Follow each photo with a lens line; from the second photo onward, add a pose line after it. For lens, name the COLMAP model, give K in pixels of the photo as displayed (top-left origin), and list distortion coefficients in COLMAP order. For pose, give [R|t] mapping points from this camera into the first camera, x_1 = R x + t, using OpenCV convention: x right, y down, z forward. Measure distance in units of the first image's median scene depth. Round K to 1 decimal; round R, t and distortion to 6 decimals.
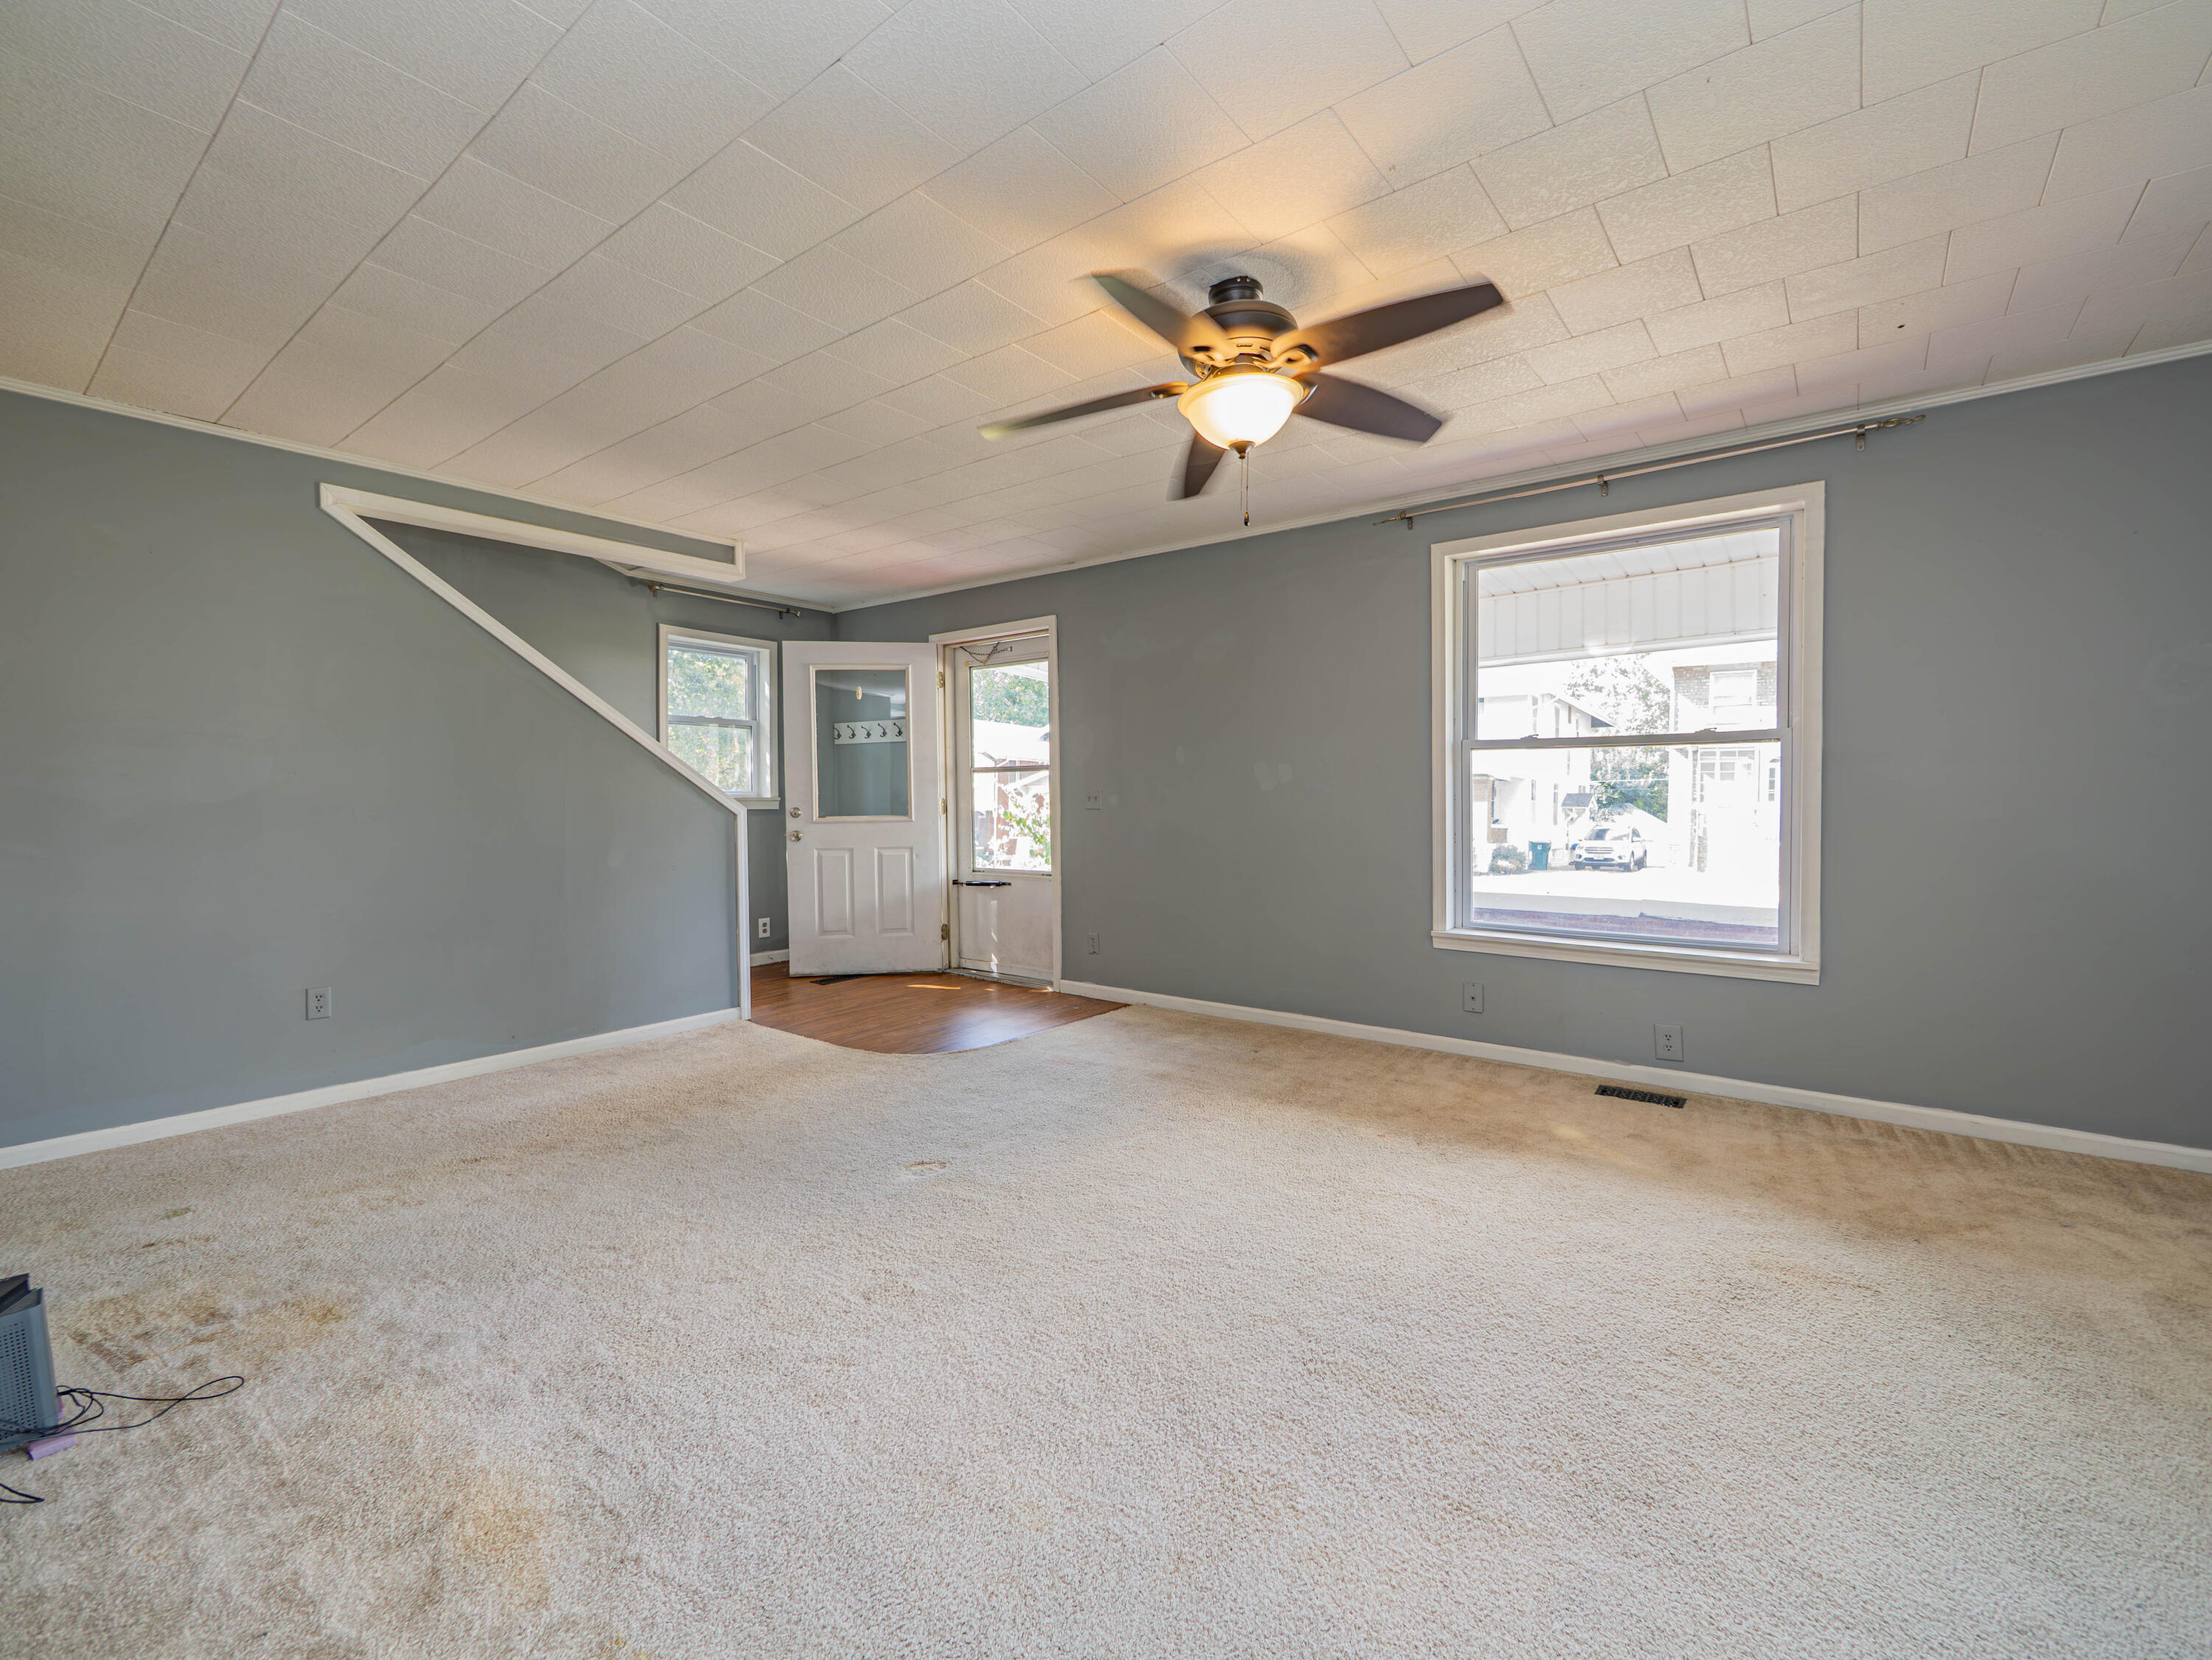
lens RADIAL K [[961.4, 0, 1102.4], [0, 961.4, 815.1], [0, 0, 1]] dist [-0.007936, 0.000084]
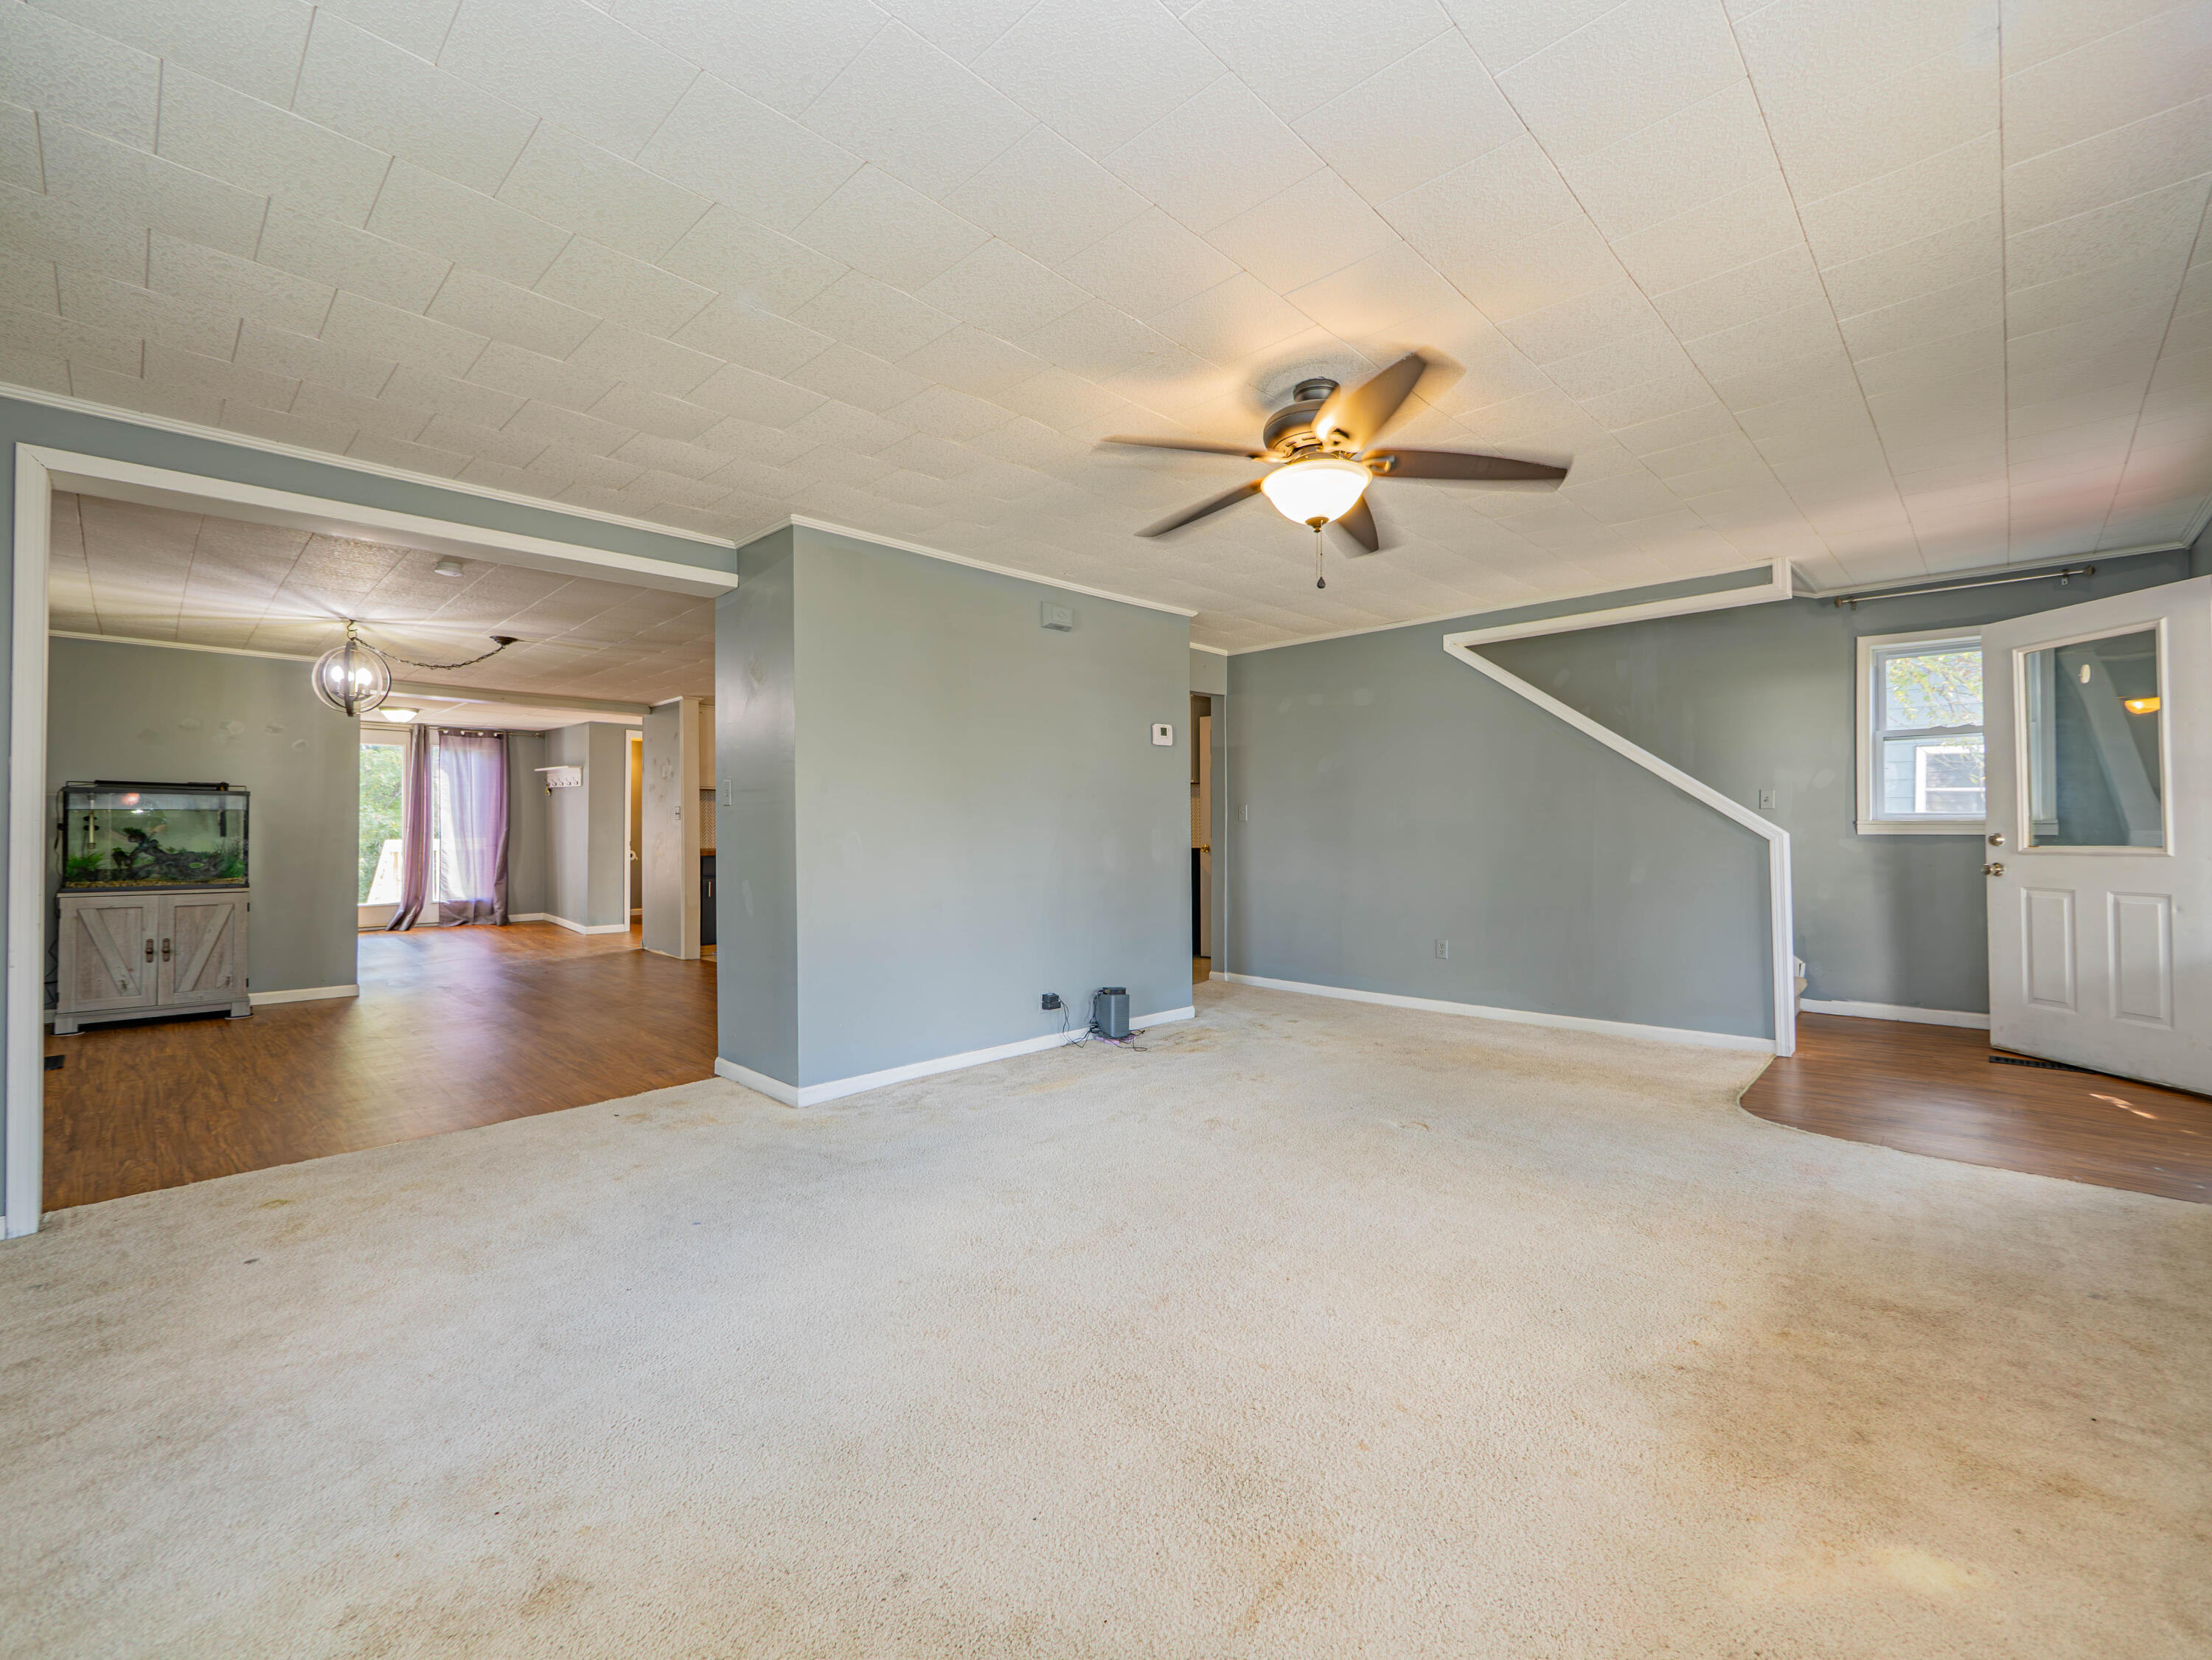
lens RADIAL K [[934.3, 0, 1107.7], [0, 934.3, 819.4], [0, 0, 1]] dist [-0.004550, 0.000235]
pose [[-0.103448, -0.006336, -0.994615, 0.758006], [-0.008606, 0.999948, -0.005475, -0.013128], [0.994598, 0.007993, -0.103497, 0.520343]]
